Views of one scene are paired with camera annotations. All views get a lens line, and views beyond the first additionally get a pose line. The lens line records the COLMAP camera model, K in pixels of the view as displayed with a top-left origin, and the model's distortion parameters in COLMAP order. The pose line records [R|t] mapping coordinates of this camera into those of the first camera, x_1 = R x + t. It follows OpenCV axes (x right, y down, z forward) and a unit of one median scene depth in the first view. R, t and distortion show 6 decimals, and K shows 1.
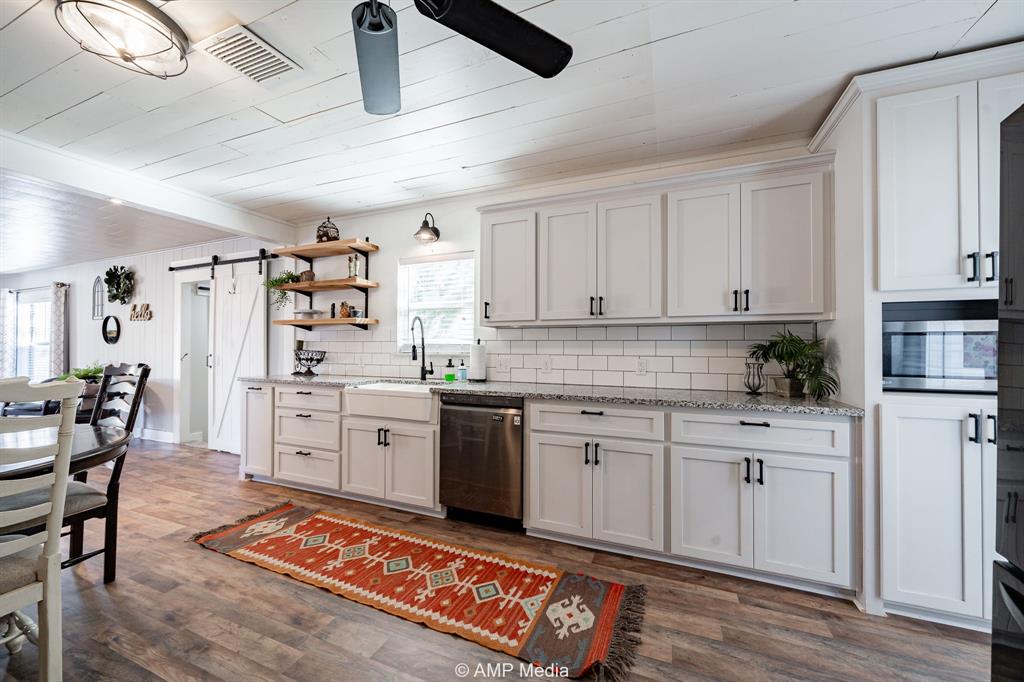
lens RADIAL K [[384.0, 0, 511.6], [0, 384.0, 342.2], [0, 0, 1]] dist [-0.001099, 0.000051]
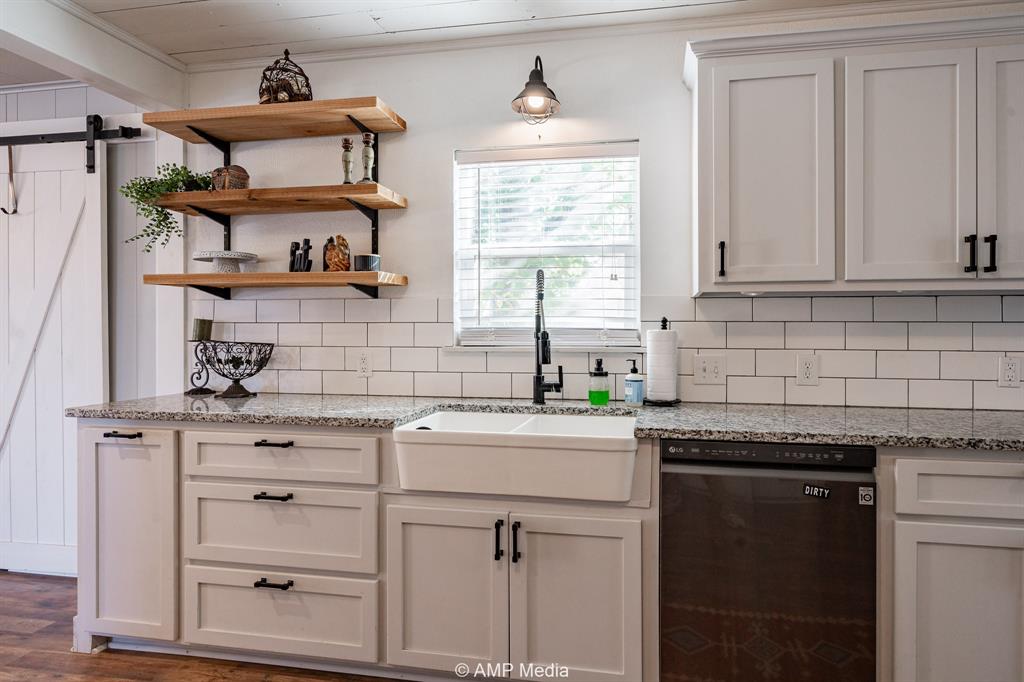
lens RADIAL K [[565.2, 0, 522.8], [0, 565.2, 323.0], [0, 0, 1]] dist [0.007082, -0.004757]
pose [[0.975603, -0.002229, 0.219530, -0.366276], [0.000218, 0.999958, 0.009183, -0.007577], [-0.219541, -0.008911, 0.975563, 0.289184]]
